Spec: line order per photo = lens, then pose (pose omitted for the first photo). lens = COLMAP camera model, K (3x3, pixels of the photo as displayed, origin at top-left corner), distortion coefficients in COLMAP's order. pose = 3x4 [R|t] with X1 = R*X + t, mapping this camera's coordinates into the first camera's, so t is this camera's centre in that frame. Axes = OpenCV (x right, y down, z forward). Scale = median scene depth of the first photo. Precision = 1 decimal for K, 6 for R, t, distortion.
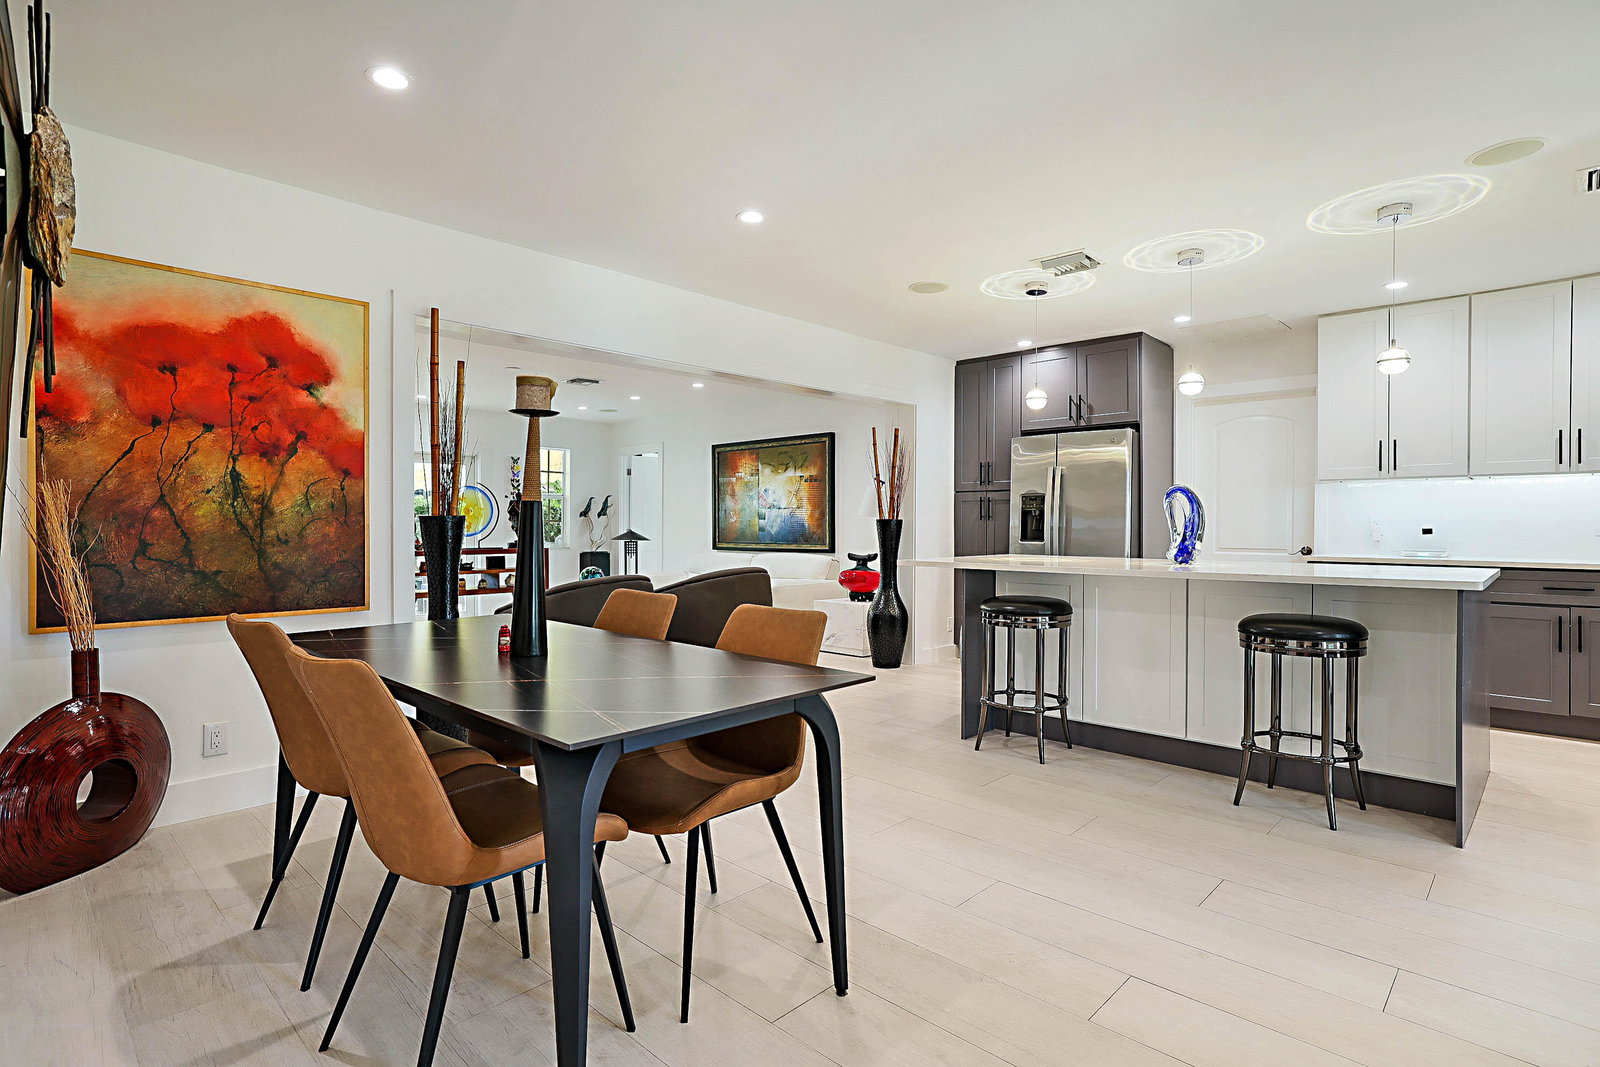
lens RADIAL K [[788.4, 0, 789.0], [0, 788.4, 535.1], [0, 0, 1]] dist [-0.005534, 0.000217]
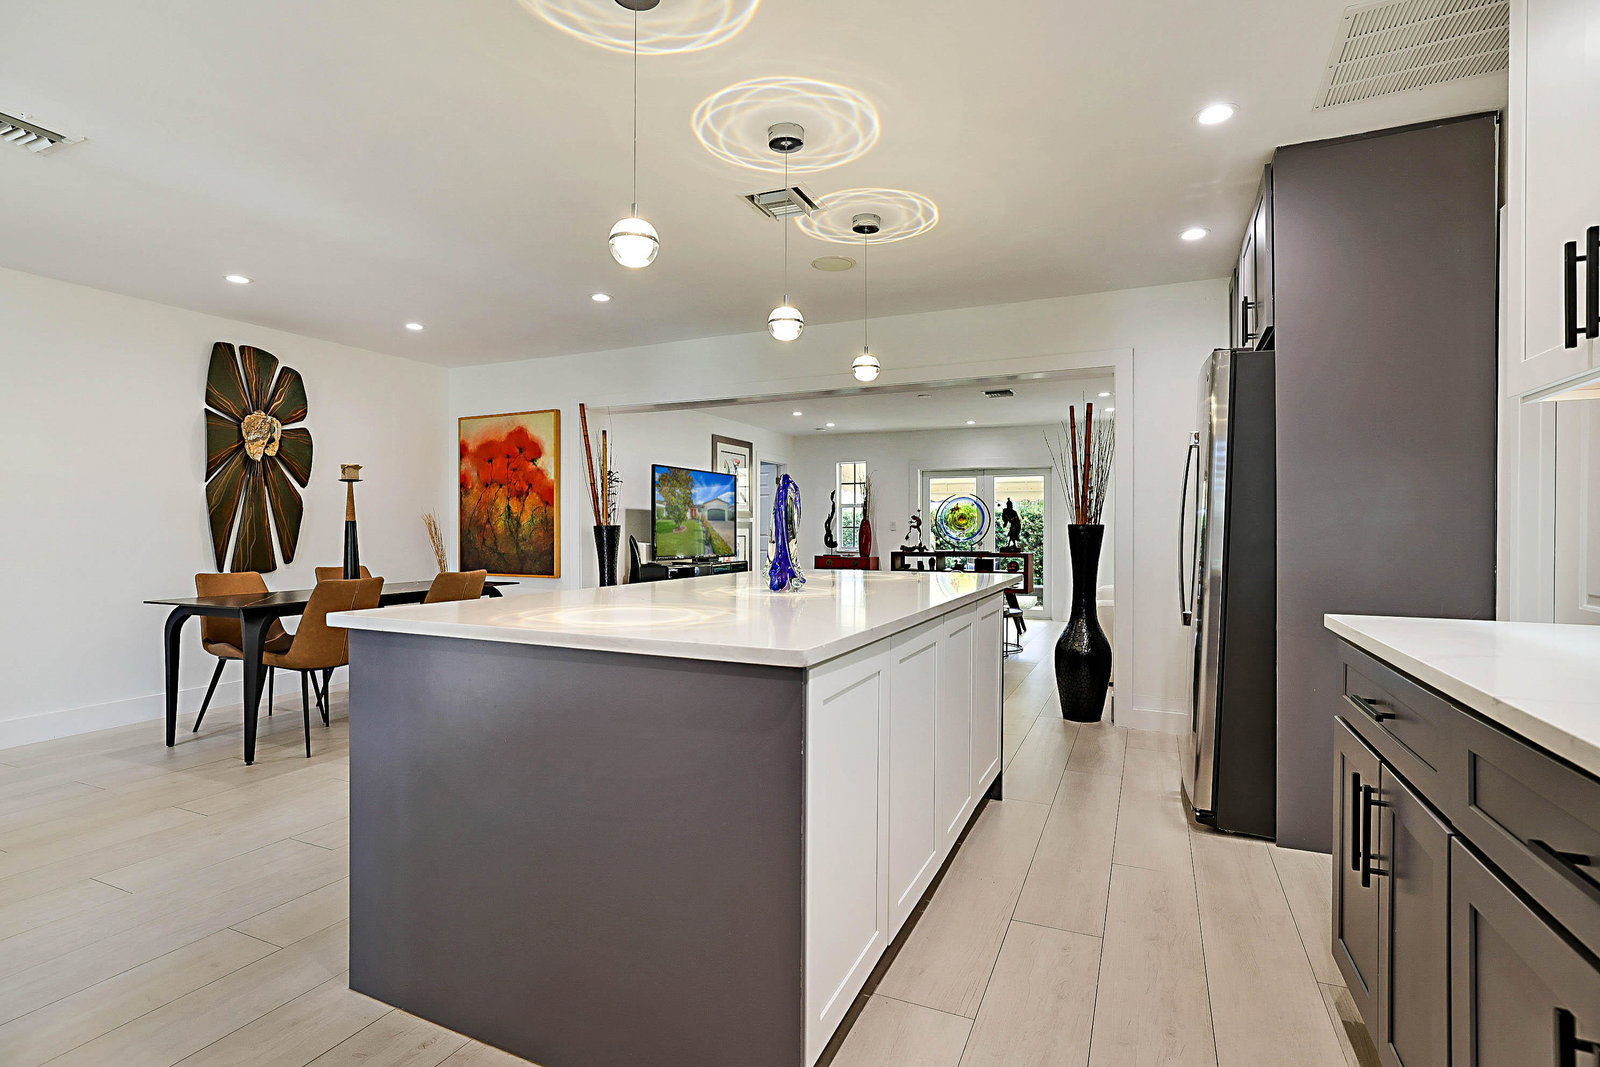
lens RADIAL K [[777.3, 0, 802.6], [0, 777.3, 529.8], [0, 0, 1]] dist [-0.002054, 0.000034]
pose [[0.350138, 0.001645, -0.936697, 1.464520], [-0.012550, 0.999917, -0.002936, -0.019796], [0.936614, 0.012784, 0.350129, 0.981333]]
